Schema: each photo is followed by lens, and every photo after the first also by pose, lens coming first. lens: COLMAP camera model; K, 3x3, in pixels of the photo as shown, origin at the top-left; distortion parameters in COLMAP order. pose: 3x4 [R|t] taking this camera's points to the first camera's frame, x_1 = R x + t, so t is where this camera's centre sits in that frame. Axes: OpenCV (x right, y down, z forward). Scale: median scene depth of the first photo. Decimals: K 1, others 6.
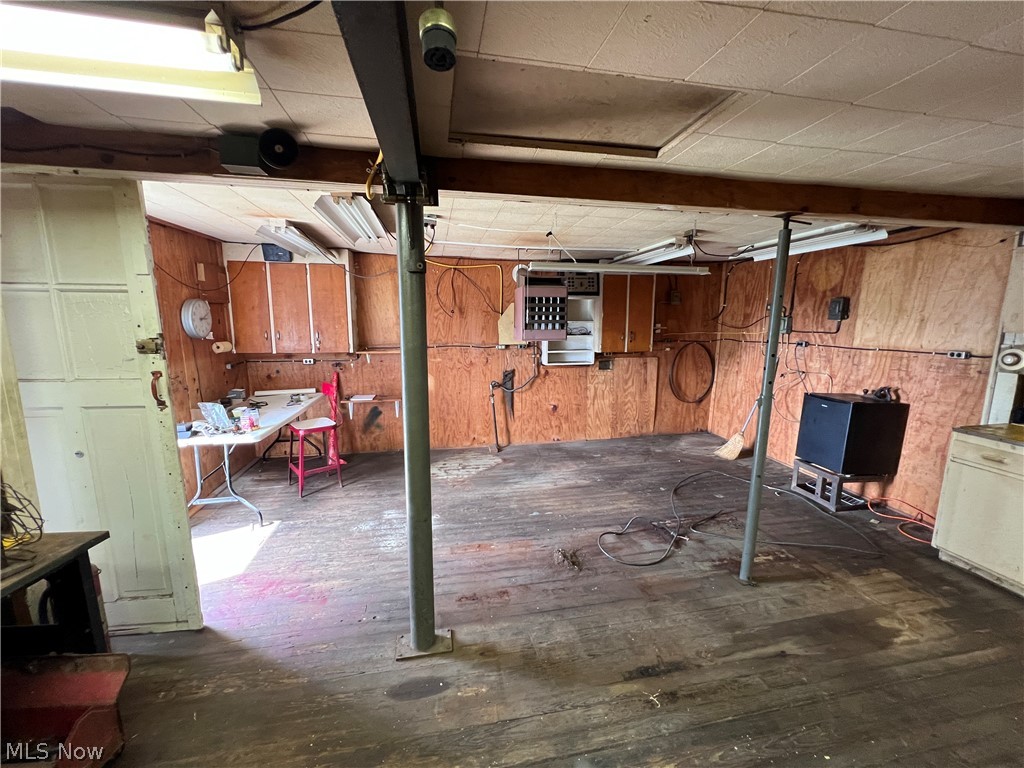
lens RADIAL K [[409.1, 0, 513.0], [0, 409.1, 385.7], [0, 0, 1]] dist [0.000627, 0.000222]
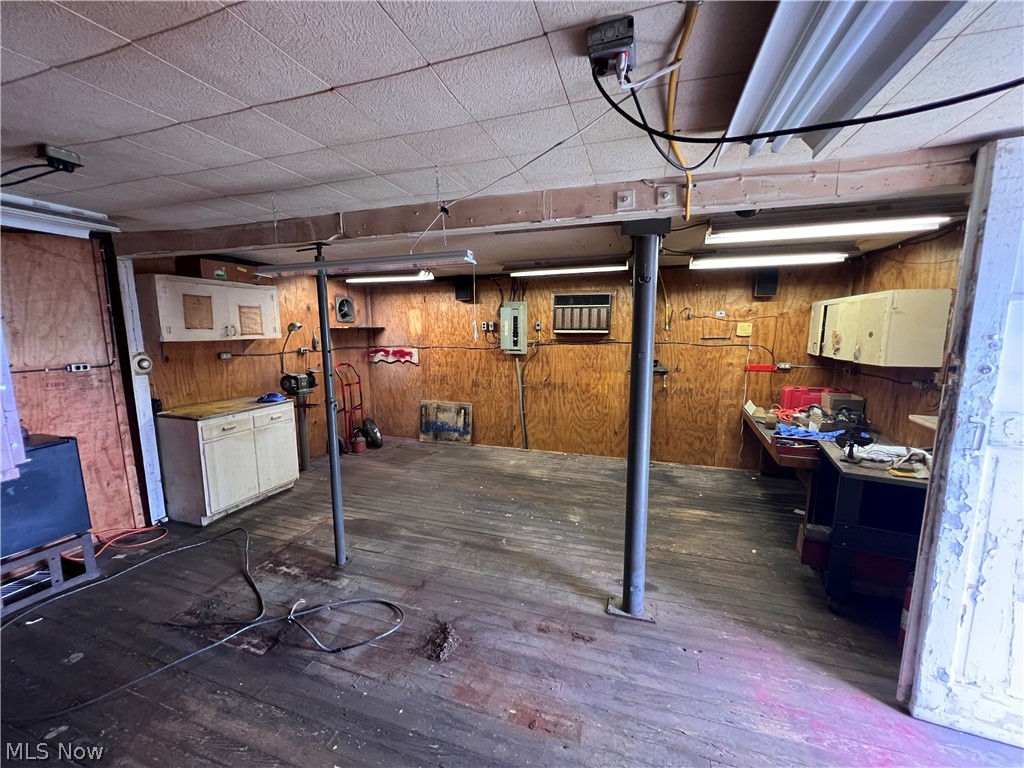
lens RADIAL K [[409.1, 0, 514.0], [0, 409.1, 384.6], [0, 0, 1]] dist [0.000627, 0.000222]
pose [[-0.872939, -0.068222, 0.483036, -0.310493], [0.079704, 0.956922, 0.279192, -0.234835], [-0.481274, 0.282218, -0.829896, 1.368090]]
